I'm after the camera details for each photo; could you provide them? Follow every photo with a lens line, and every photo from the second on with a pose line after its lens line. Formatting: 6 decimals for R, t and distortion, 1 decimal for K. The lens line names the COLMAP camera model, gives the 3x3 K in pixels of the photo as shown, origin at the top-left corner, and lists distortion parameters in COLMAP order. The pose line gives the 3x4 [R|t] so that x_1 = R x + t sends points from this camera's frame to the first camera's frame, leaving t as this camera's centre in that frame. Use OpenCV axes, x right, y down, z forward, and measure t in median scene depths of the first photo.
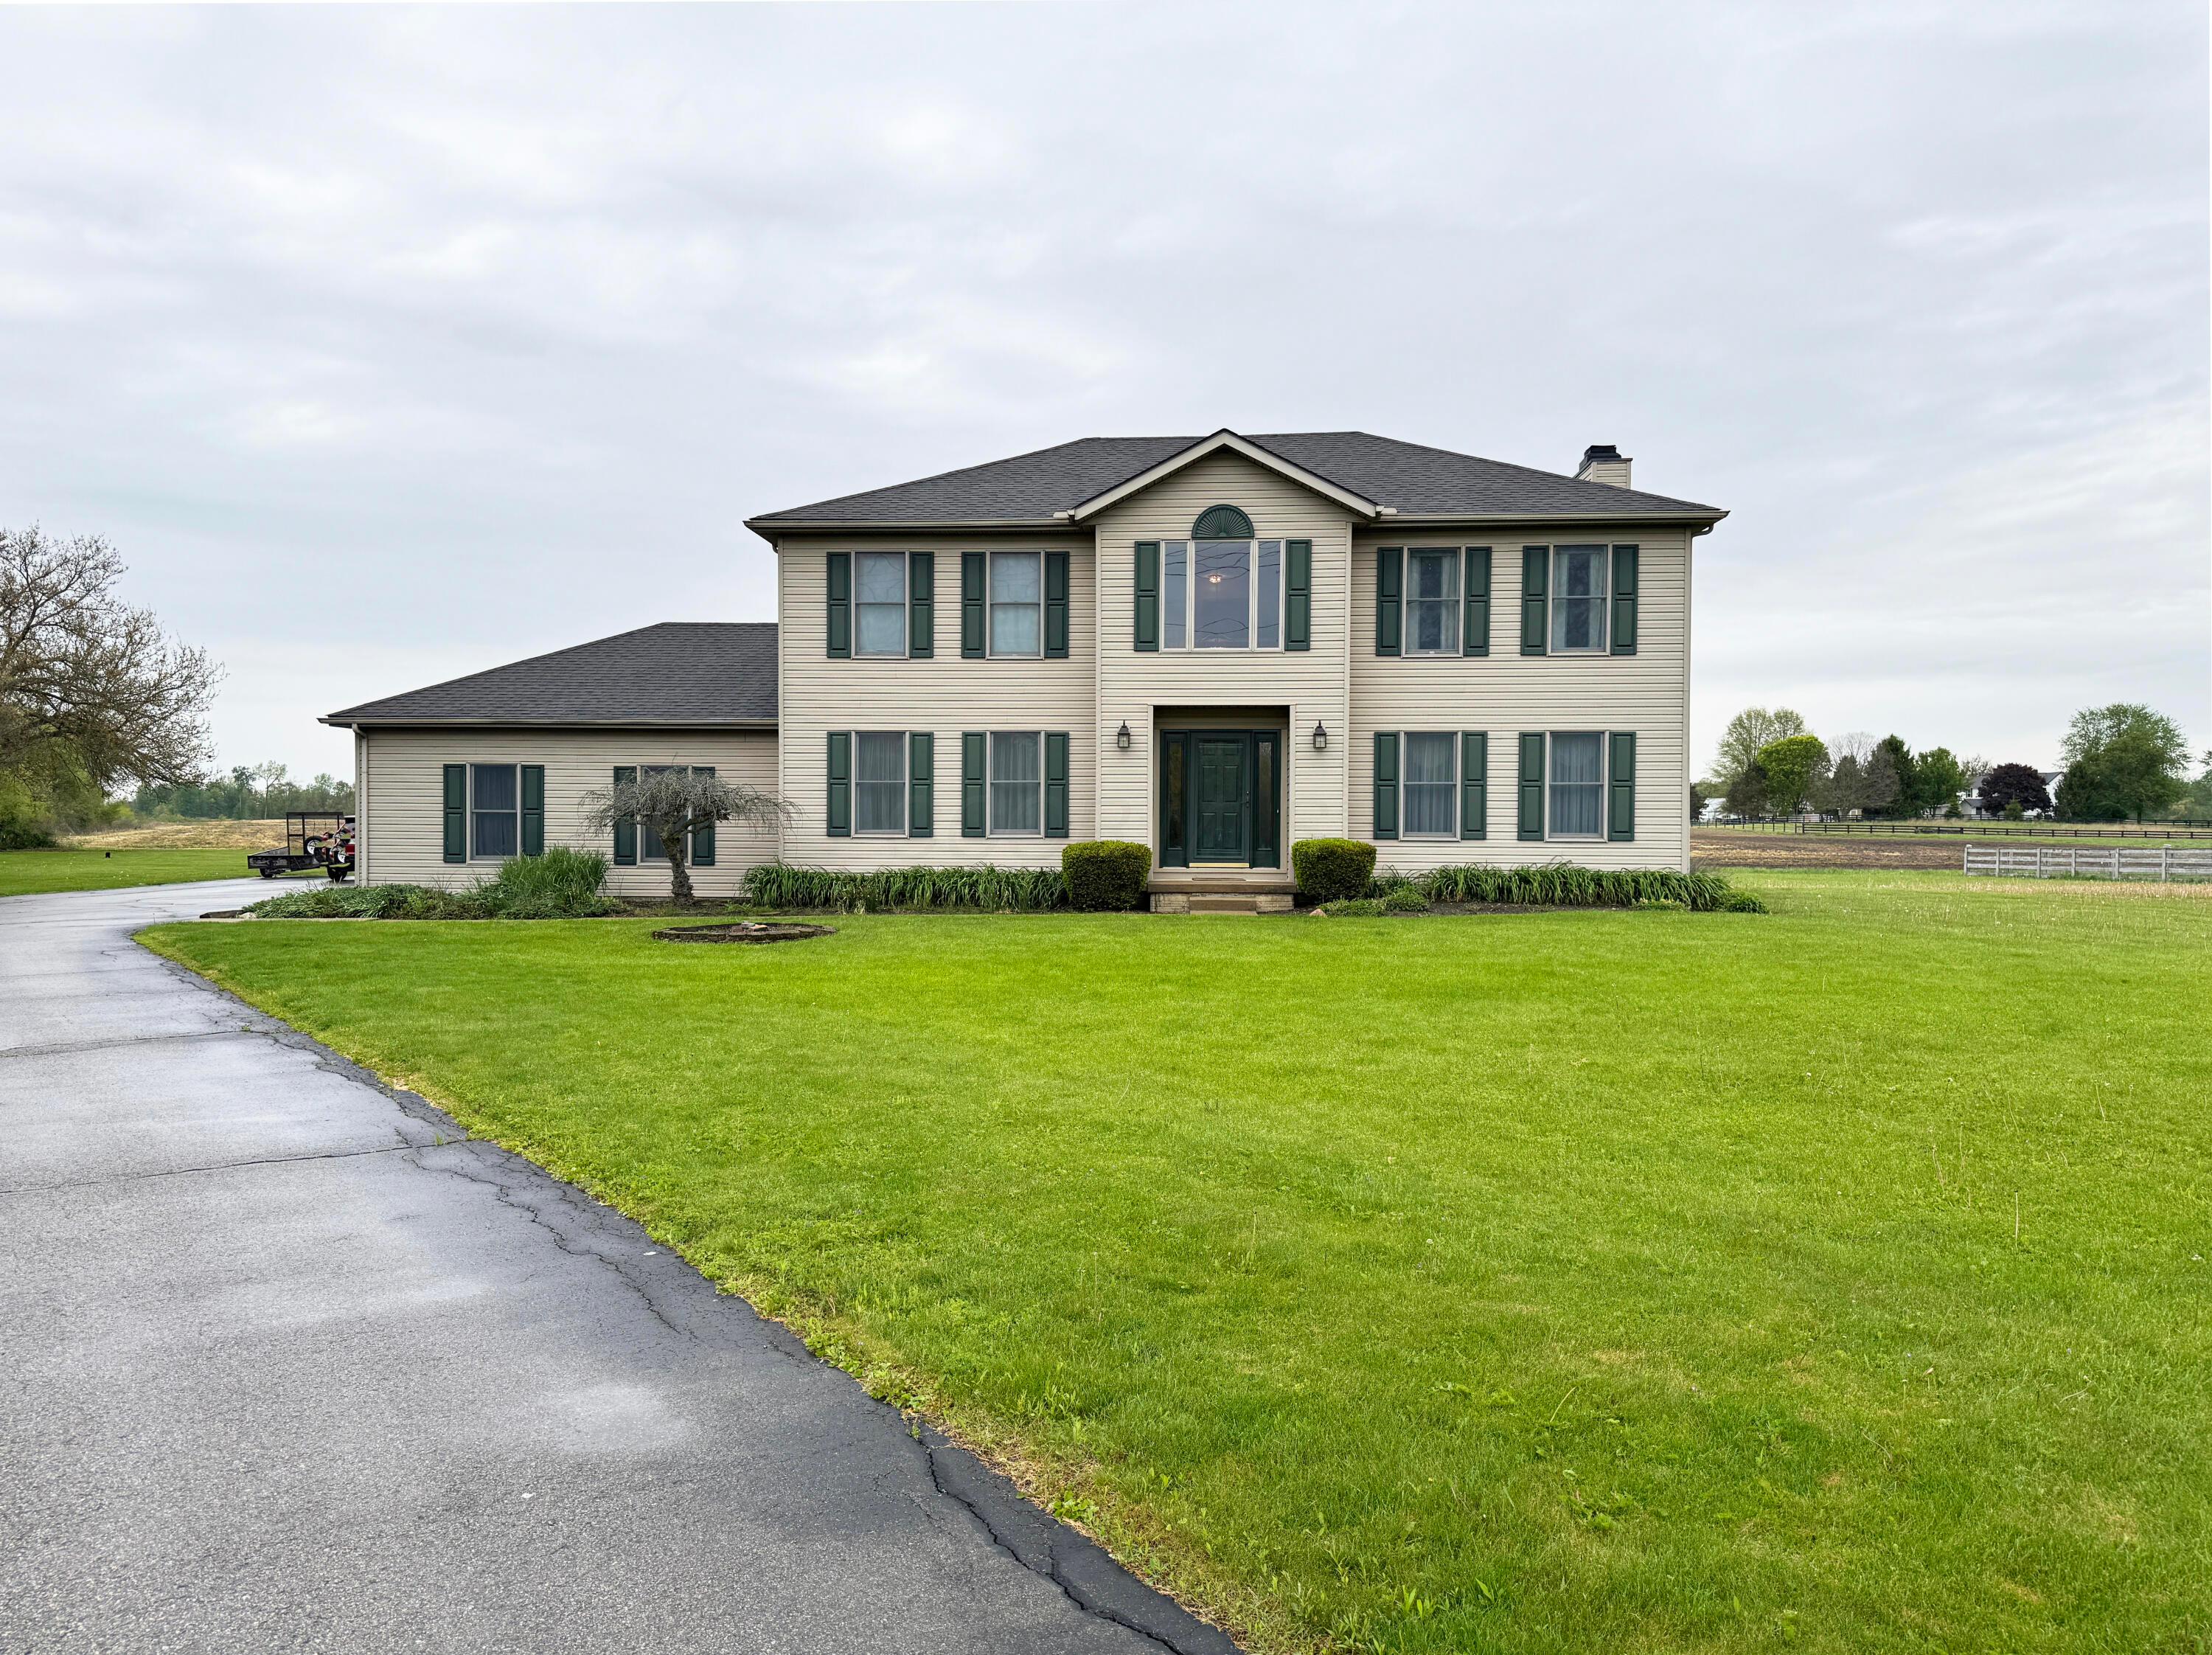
lens RADIAL K [[1538.5, 0, 1107.2], [0, 1538.5, 835.7], [0, 0, 1]] dist [0.093620, 0.000340]
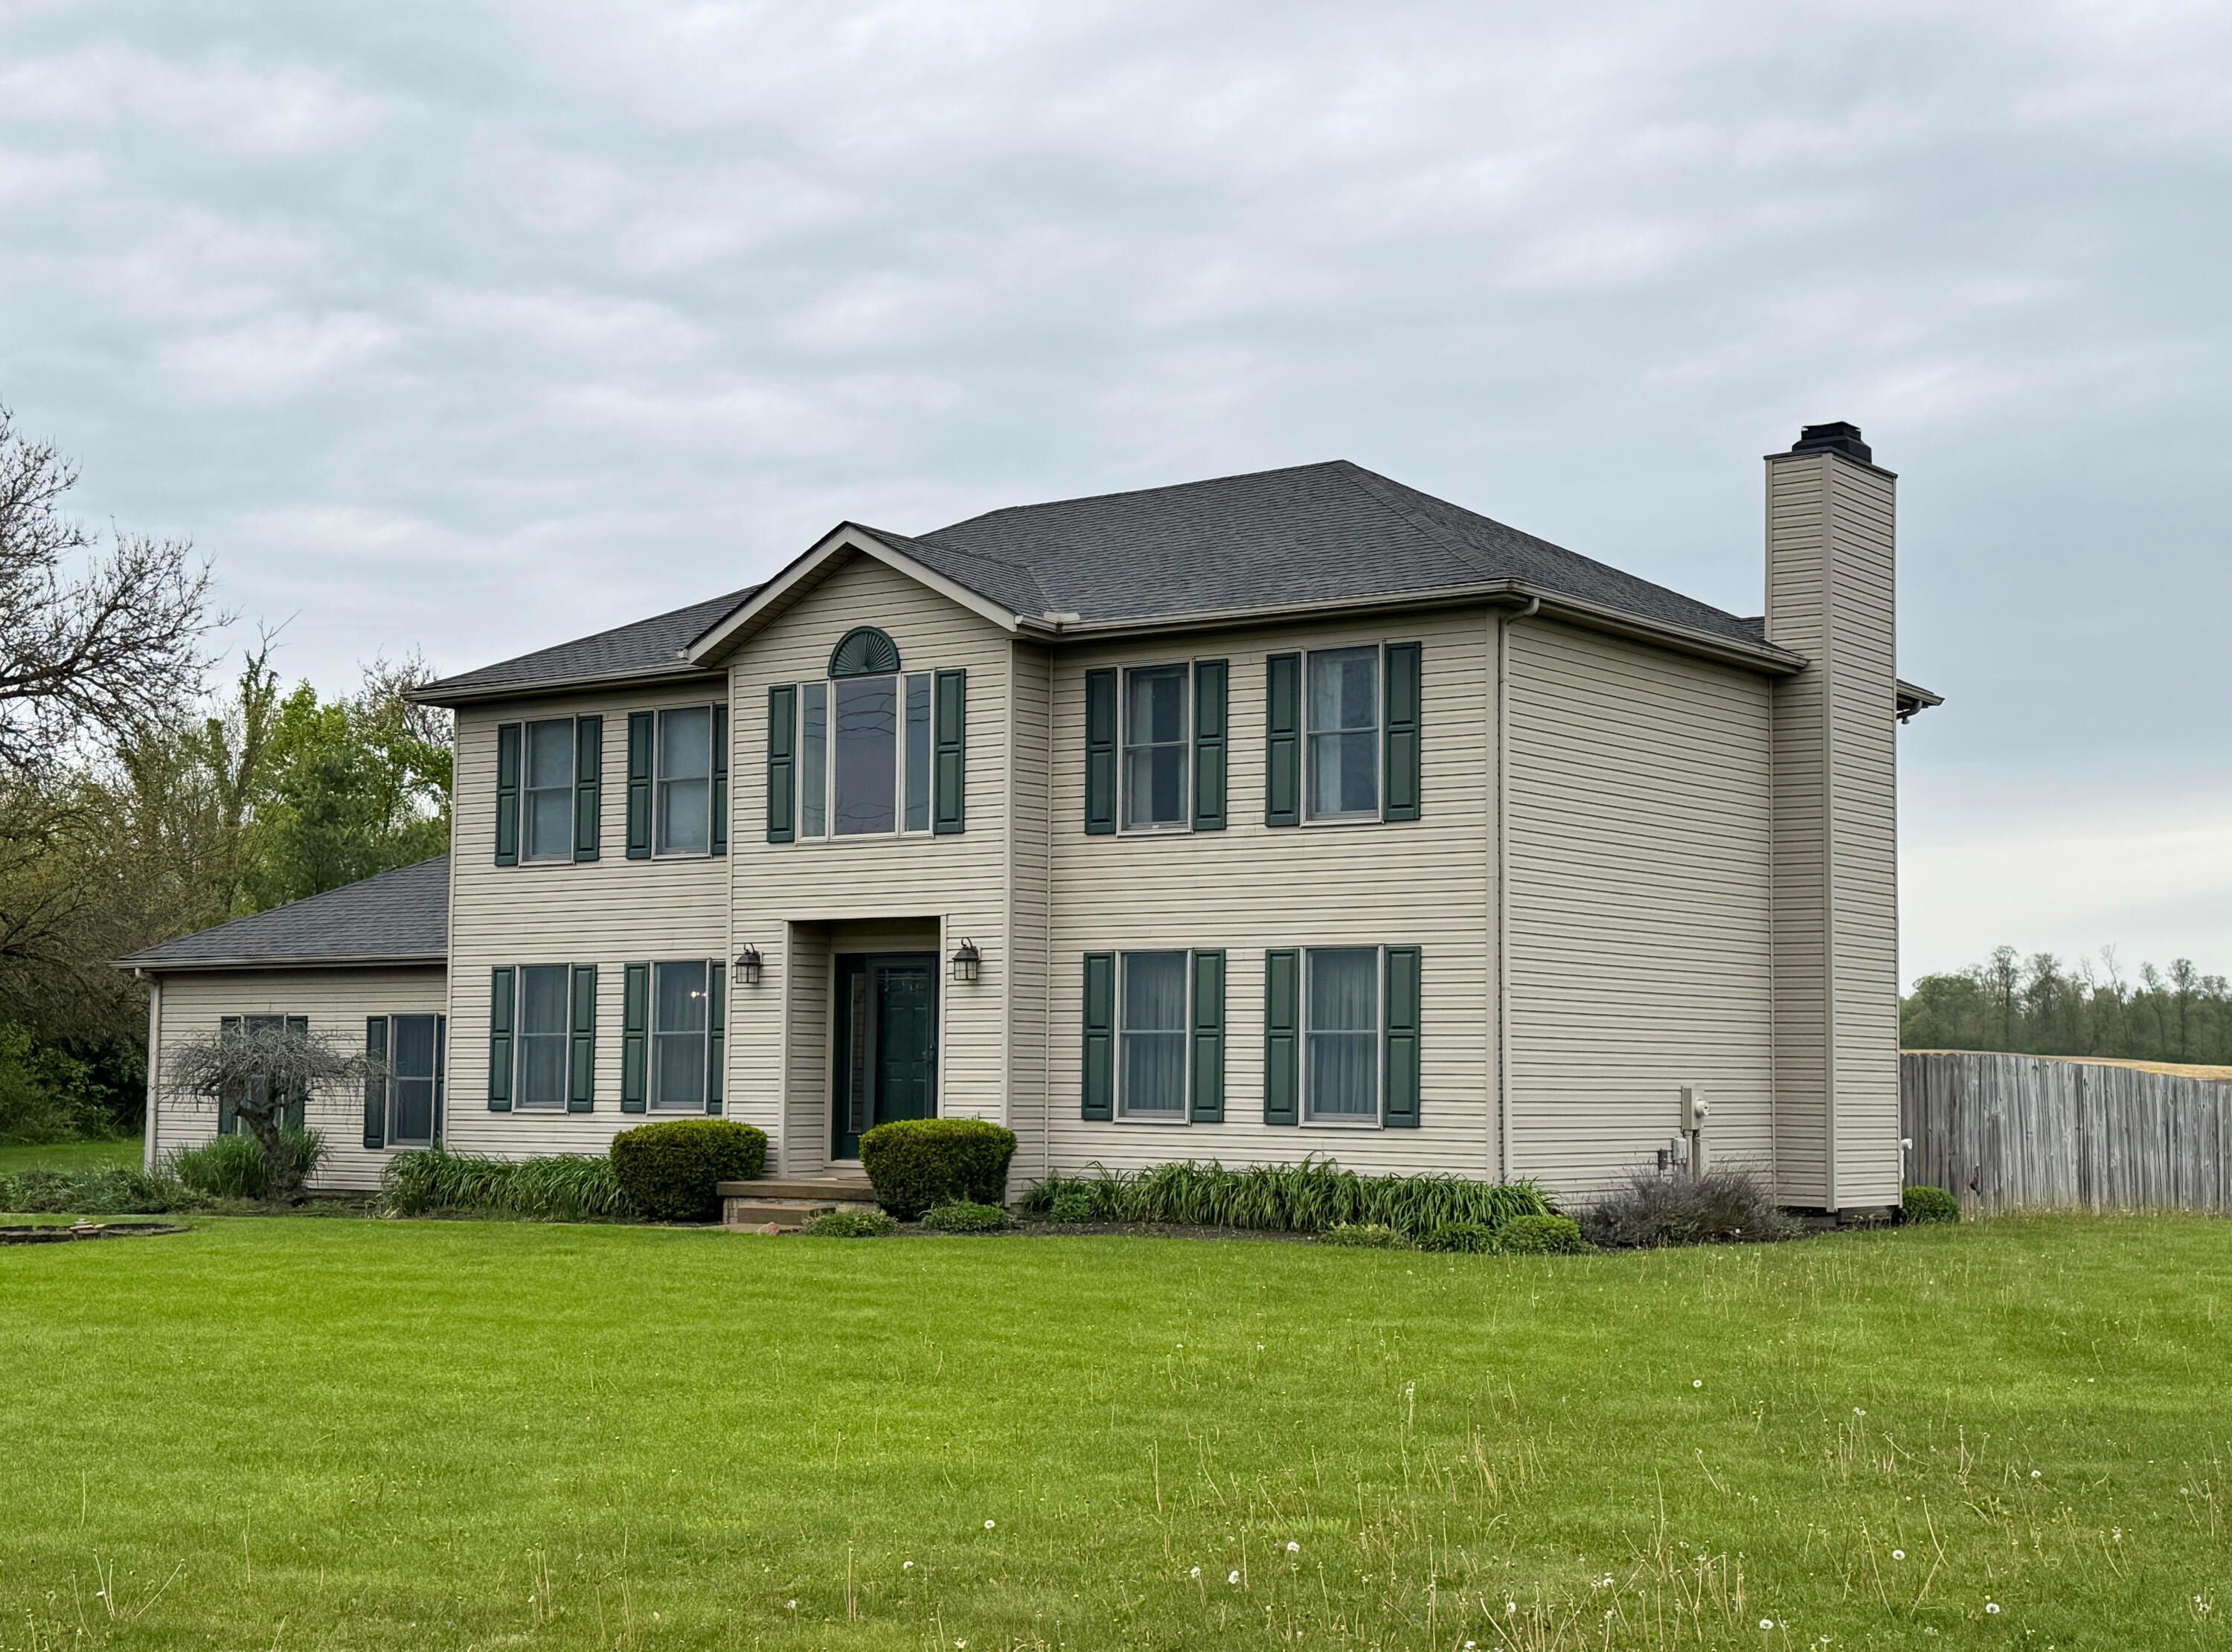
lens RADIAL K [[3084.7, 0, 1115.0], [0, 3084.7, 826.2], [0, 0, 1]] dist [0.195001, 0.000000]
pose [[0.833340, -0.040969, -0.551241, 0.899856], [-0.015324, 0.995154, -0.097127, 0.005248], [0.552548, 0.089387, 0.828674, -0.065024]]
